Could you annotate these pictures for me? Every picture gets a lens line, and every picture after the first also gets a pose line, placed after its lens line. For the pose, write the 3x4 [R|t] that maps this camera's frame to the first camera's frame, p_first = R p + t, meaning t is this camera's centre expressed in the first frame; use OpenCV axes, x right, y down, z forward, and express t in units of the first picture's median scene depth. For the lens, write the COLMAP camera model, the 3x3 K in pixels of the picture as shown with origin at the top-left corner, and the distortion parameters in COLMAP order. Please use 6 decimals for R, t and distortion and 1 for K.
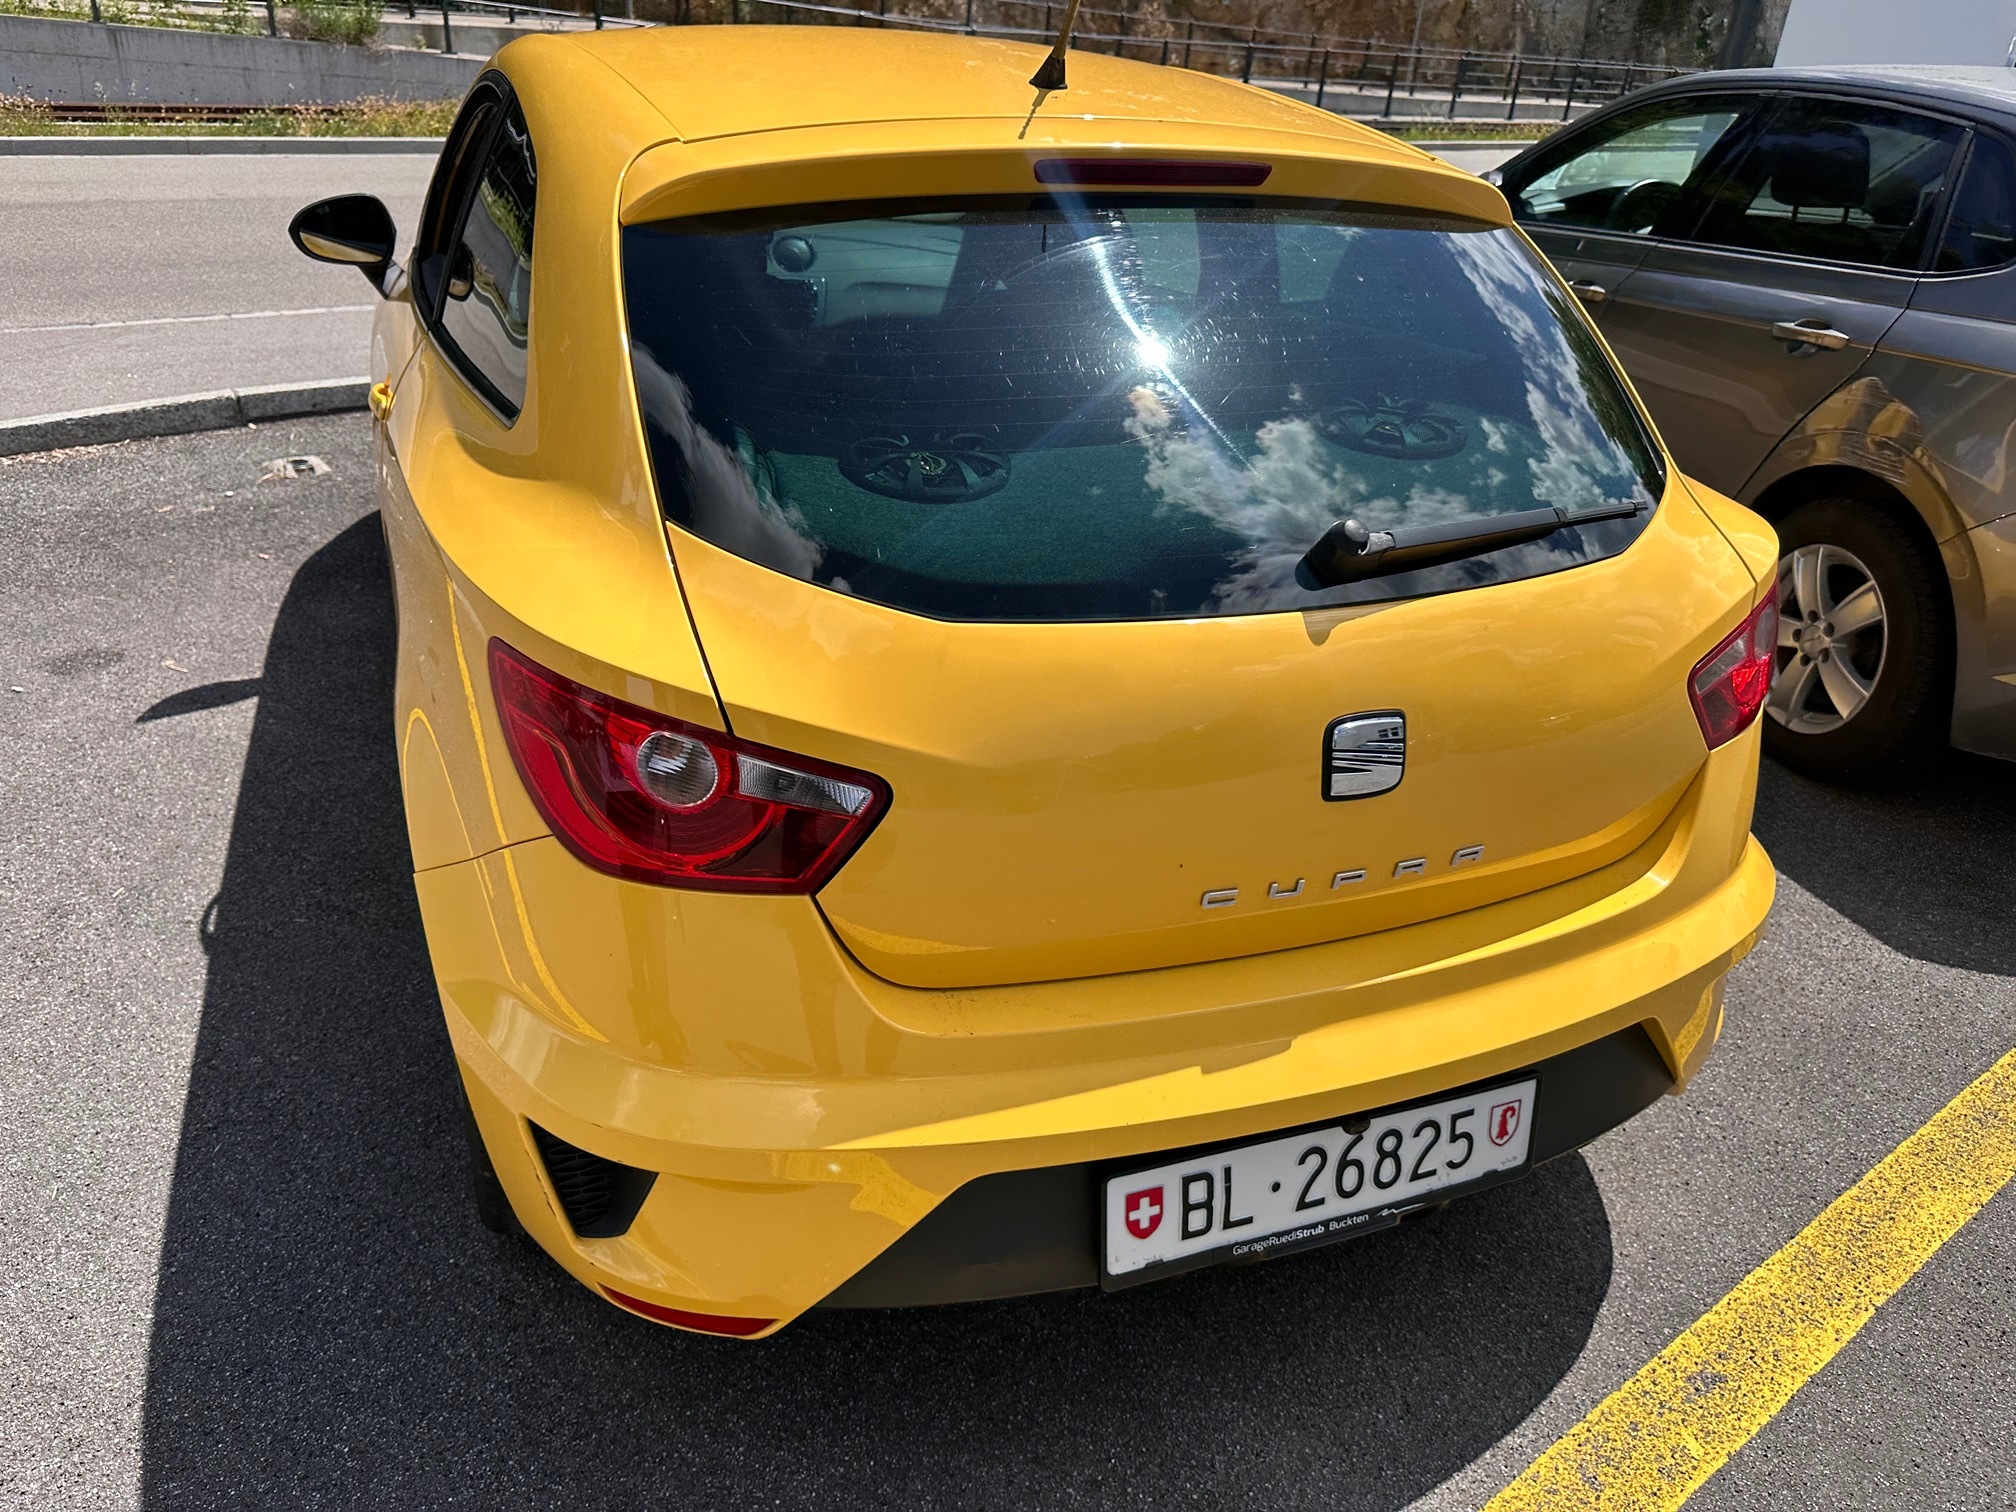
lens RADIAL K [[1410.9, 0, 991.5], [0, 1410.9, 748.9], [0, 0, 1]] dist [-0.007232, -0.001352]
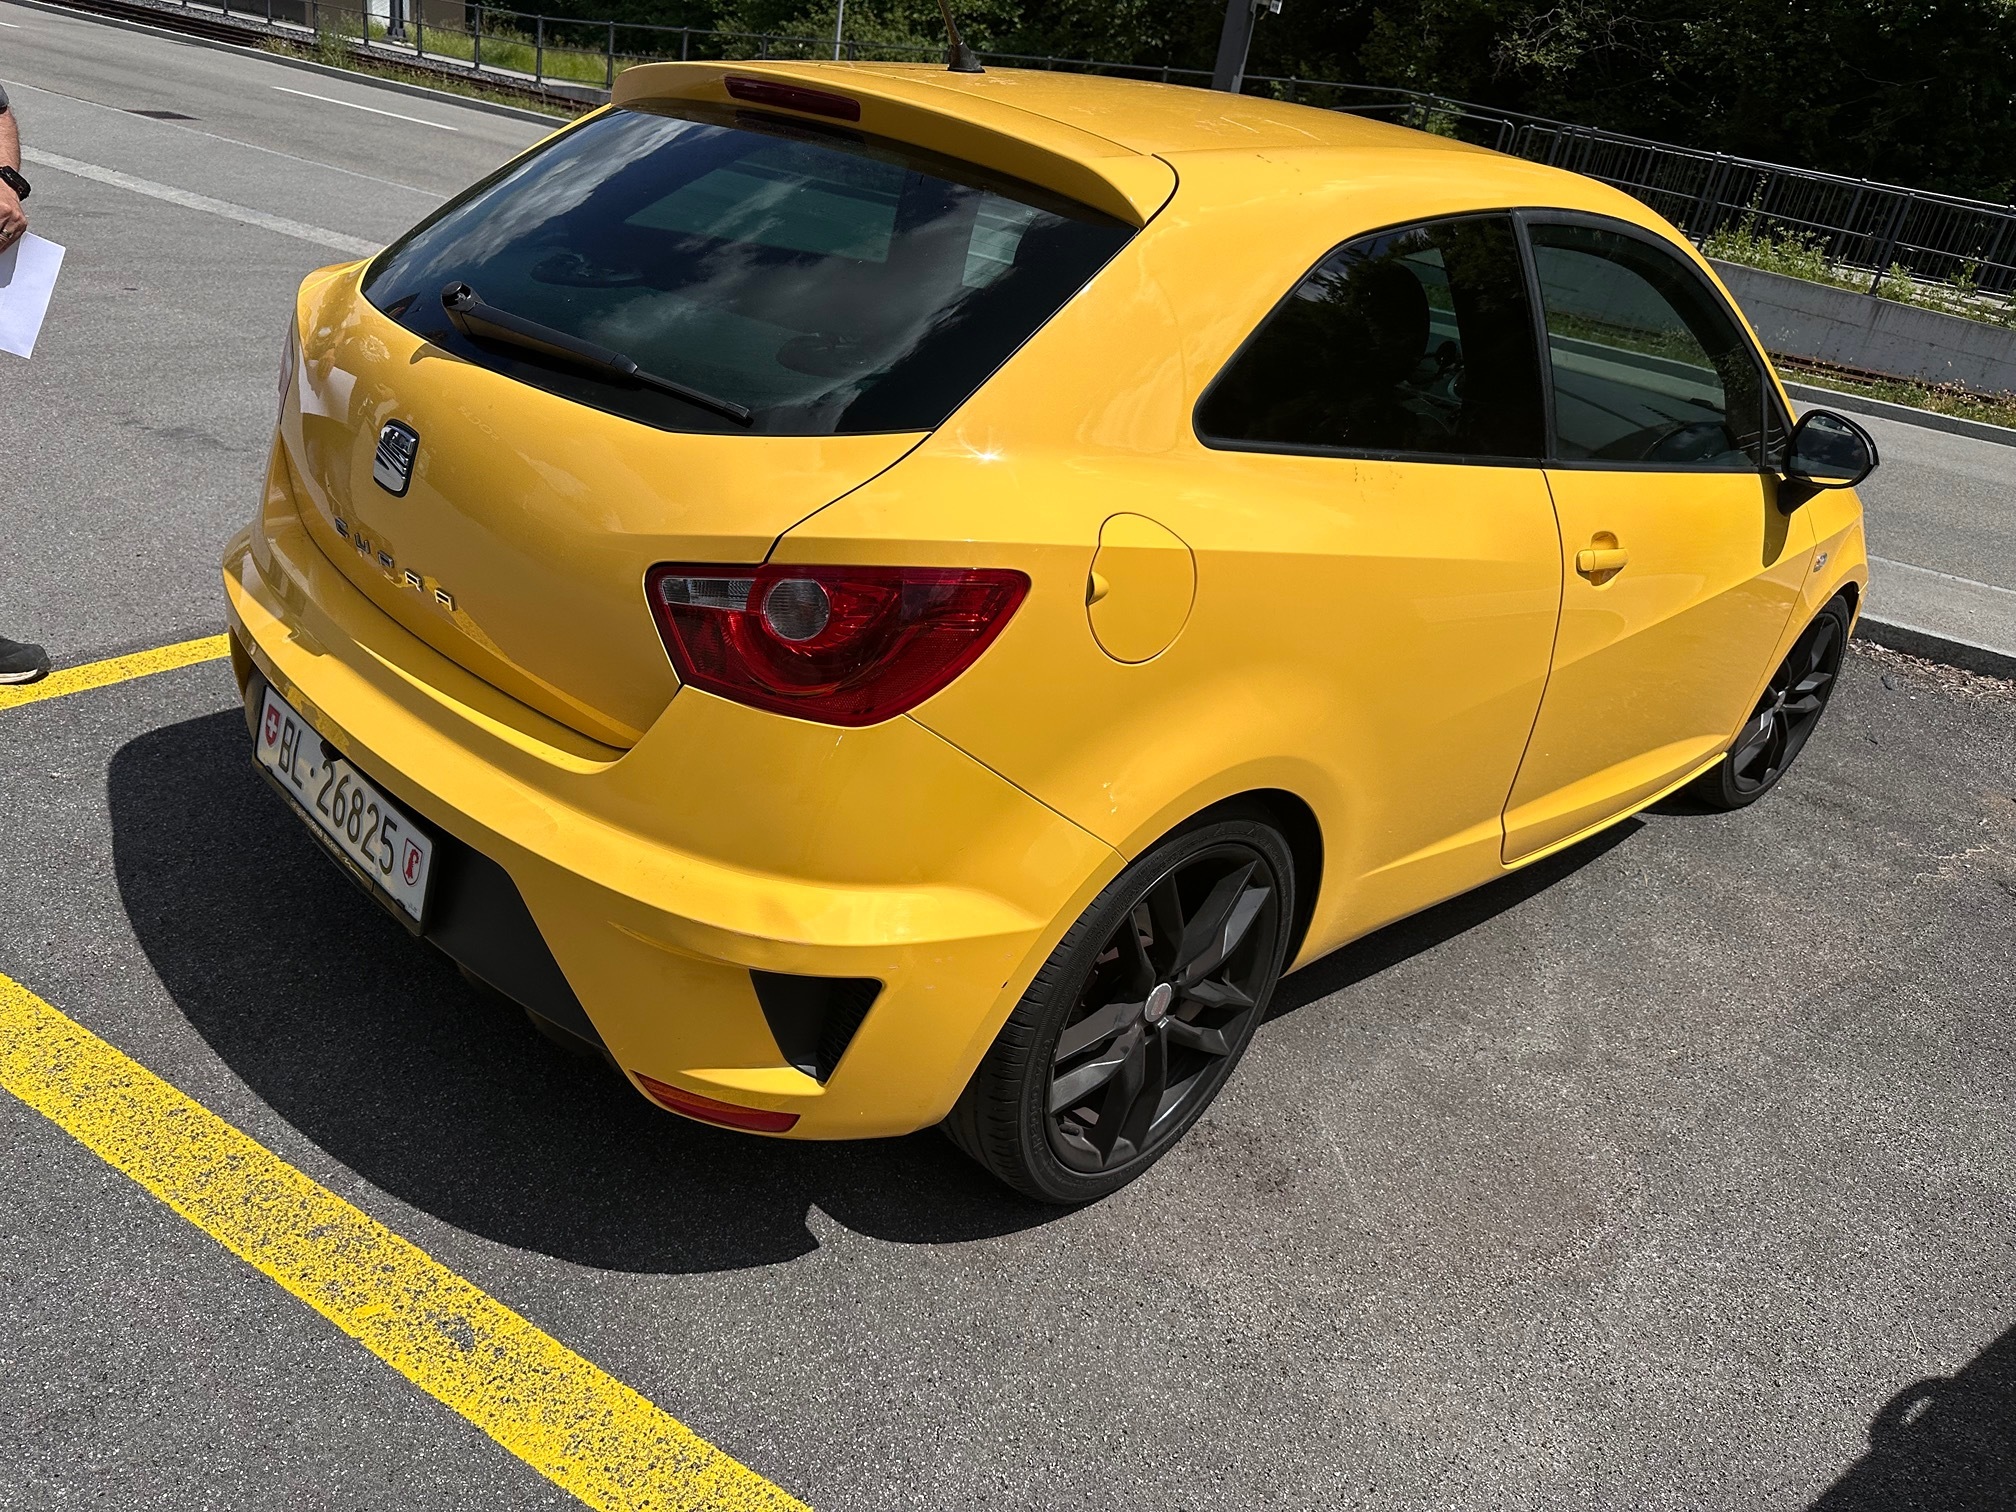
lens RADIAL K [[1408.9, 0, 1011.9], [0, 1408.9, 794.6], [0, 0, 1]] dist [0.001411, -0.000508]
pose [[0.409212, 0.407003, -0.816636, 1.229945], [-0.530066, 0.834528, 0.150308, -0.168981], [0.742681, 0.371363, 0.557238, 0.606729]]
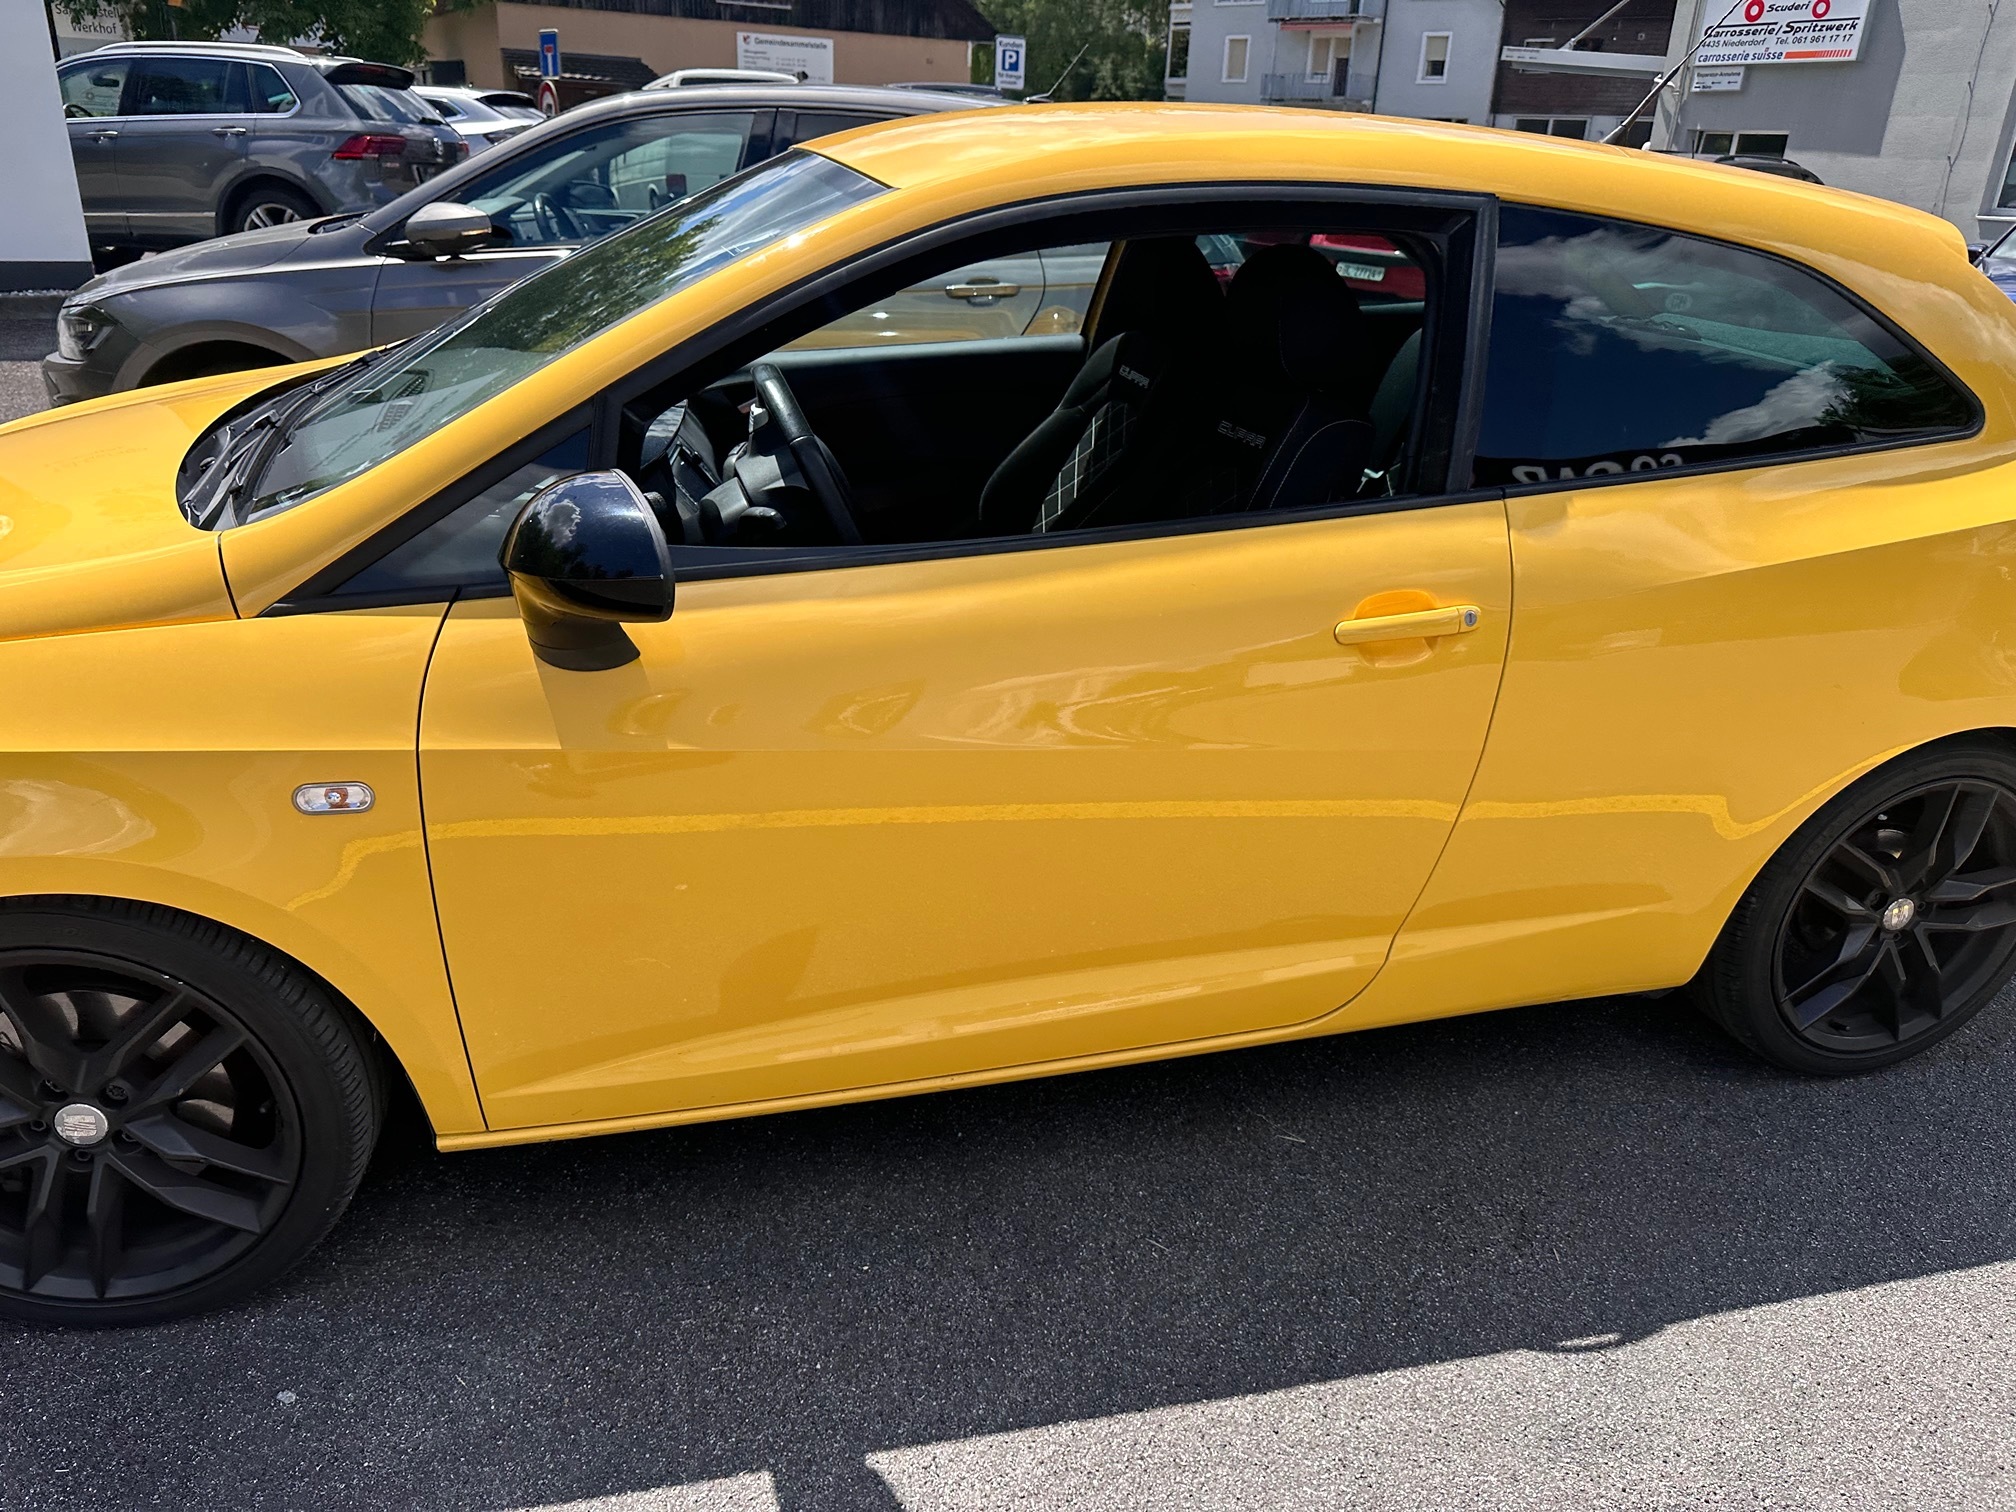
lens RADIAL K [[1401.2, 0, 1008.0], [0, 1401.2, 756.0], [0, 0, 1]] dist [0.006610, -0.009105]
pose [[0.145568, -0.449771, 0.881201, -1.515656], [0.429506, 0.831107, 0.353251, -0.717818], [-0.891255, 0.327059, 0.314162, 1.289110]]
